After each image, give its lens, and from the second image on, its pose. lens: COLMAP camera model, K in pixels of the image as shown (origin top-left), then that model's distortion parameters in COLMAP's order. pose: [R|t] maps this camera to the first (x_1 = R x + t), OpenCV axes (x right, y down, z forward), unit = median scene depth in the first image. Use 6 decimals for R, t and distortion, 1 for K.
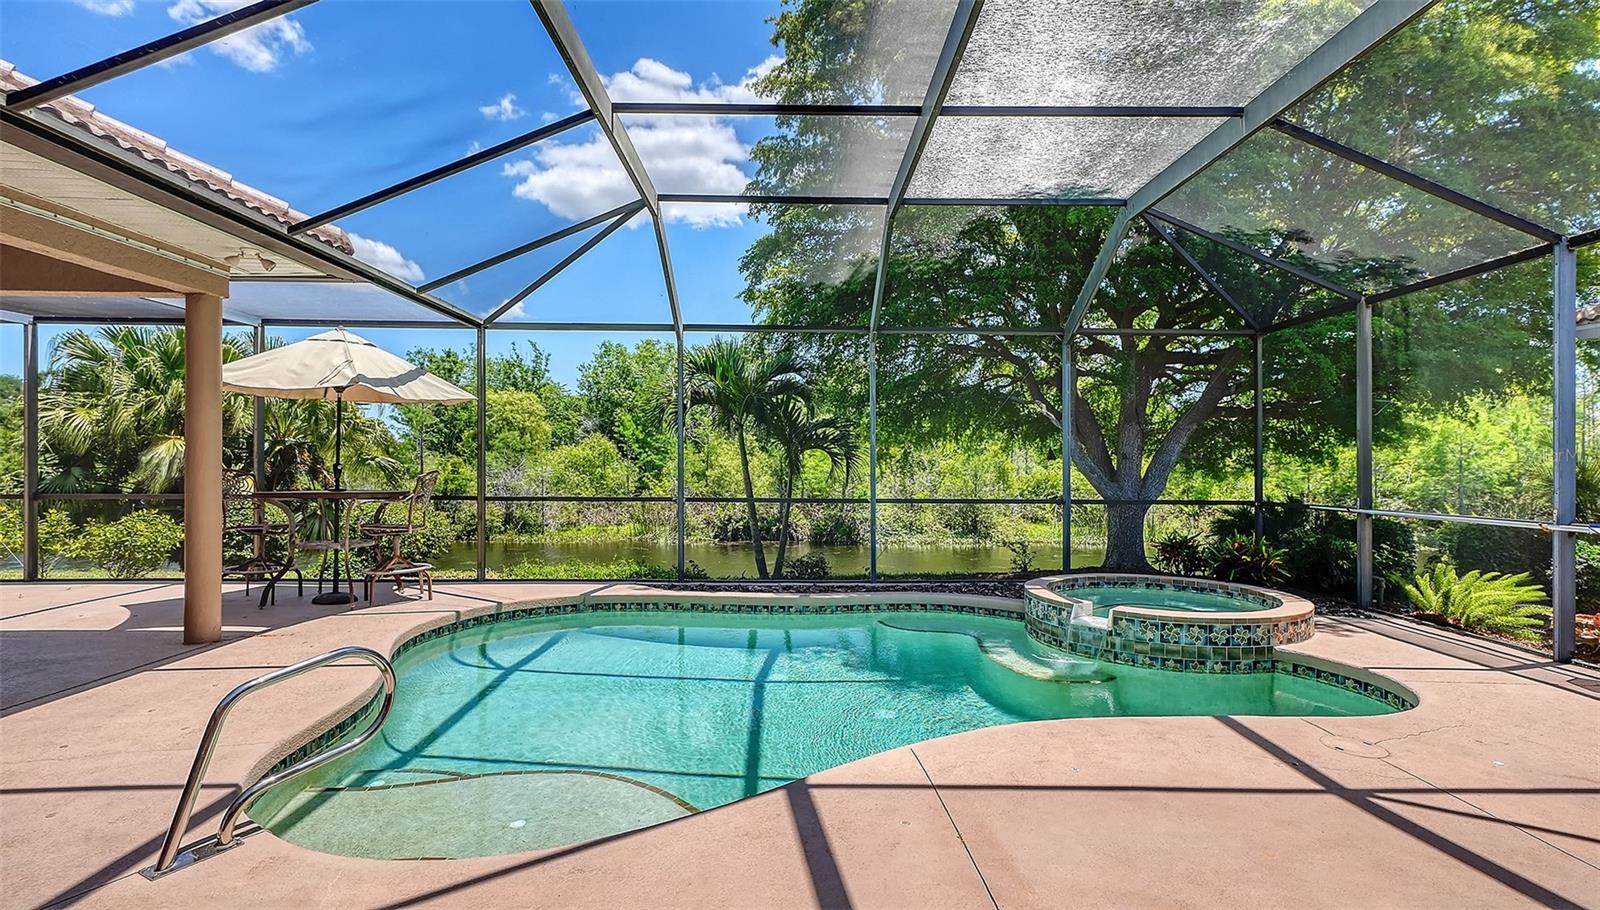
lens RADIAL K [[747.6, 0, 803.8], [0, 747.6, 449.8], [0, 0, 1]] dist [0.013149, 0.000599]
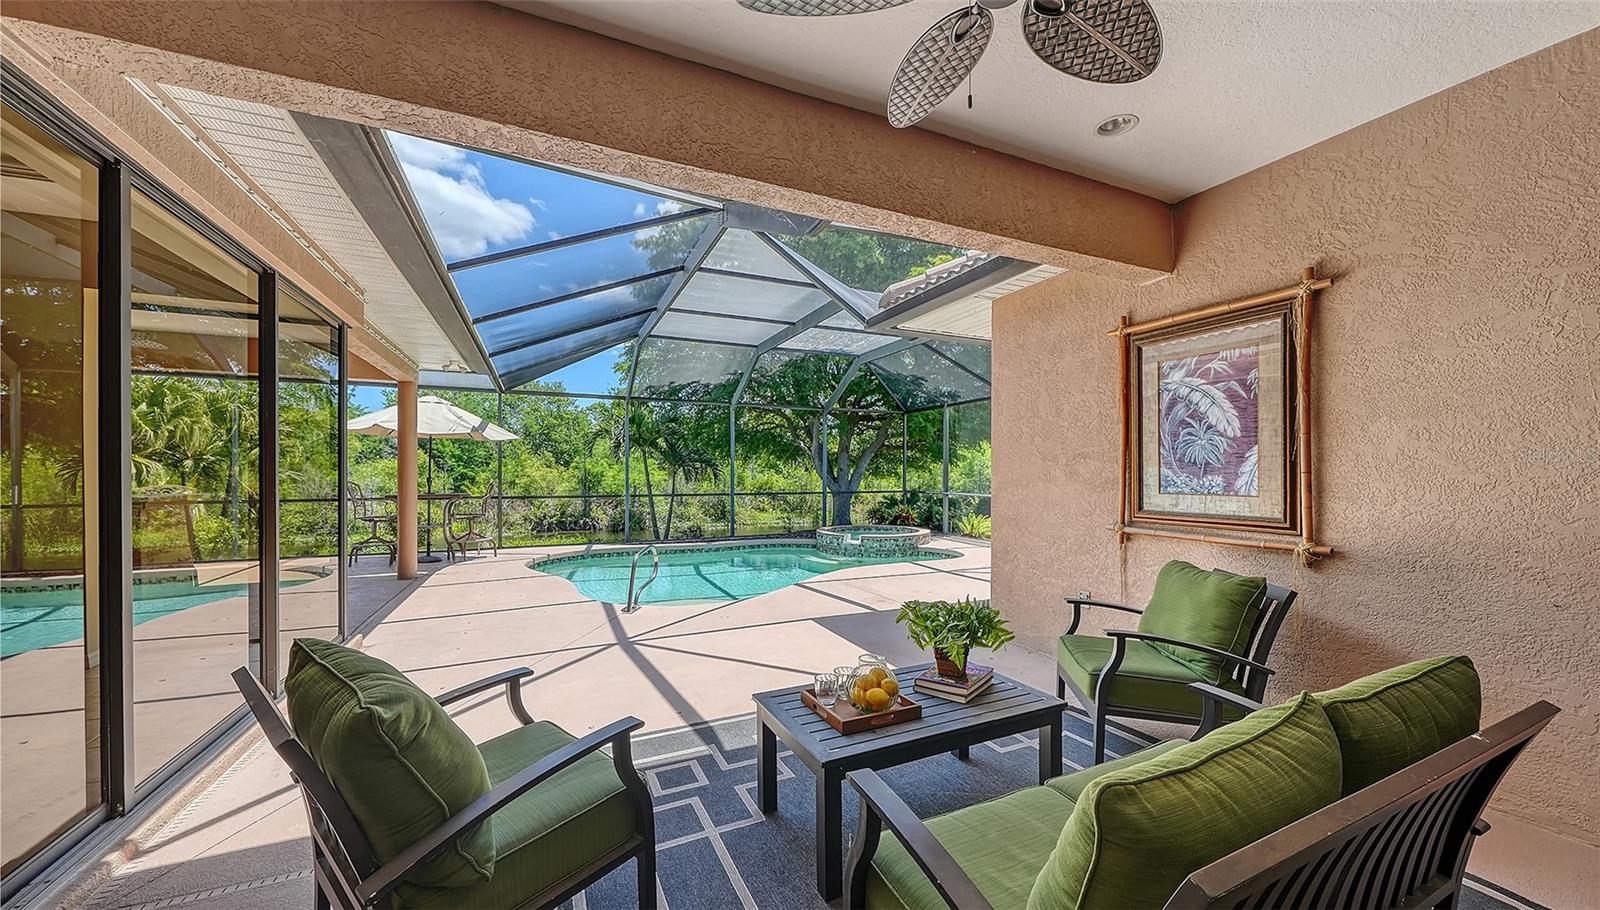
lens RADIAL K [[564.5, 0, 795.5], [0, 564.5, 468.8], [0, 0, 1]] dist [-0.000506, 0.000000]
pose [[0.921501, -0.003026, 0.388365, -0.292916], [-0.001542, 0.999933, 0.011448, -0.011376], [-0.388374, -0.011148, 0.921434, -0.348549]]
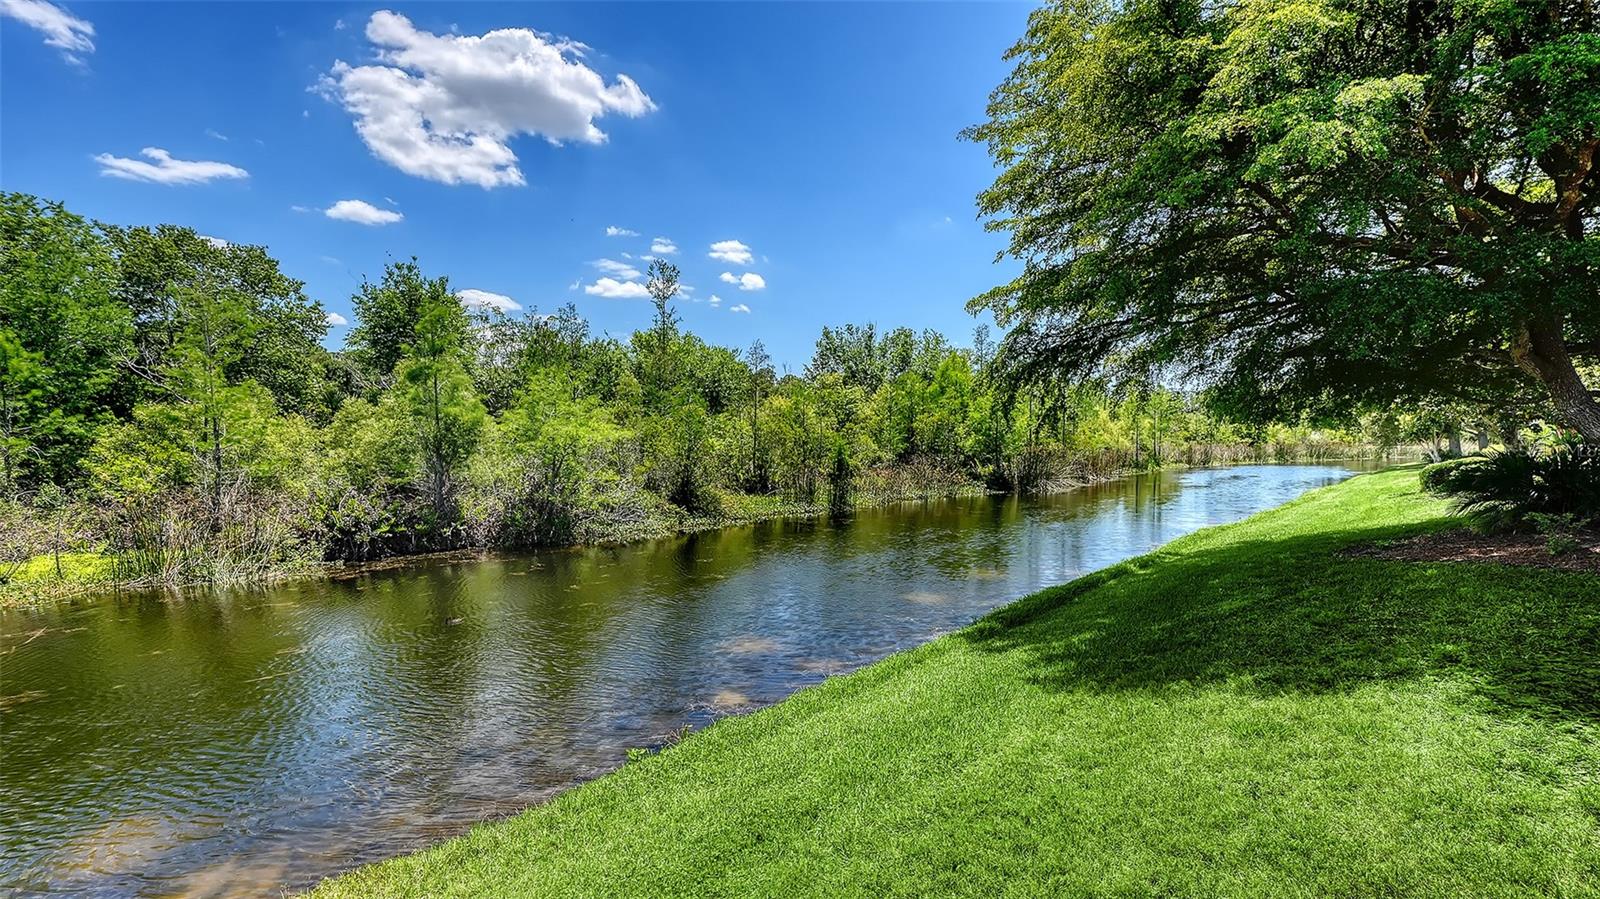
lens RADIAL K [[703.7, 0, 799.6], [0, 703.7, 436.7], [0, 0, 1]] dist [-0.023328, -0.000358]
pose [[0.661002, -0.010705, 0.750308, -1.029023], [-0.001749, 0.999874, 0.015807, 0.064552], [-0.750382, -0.011761, 0.660900, 1.471618]]
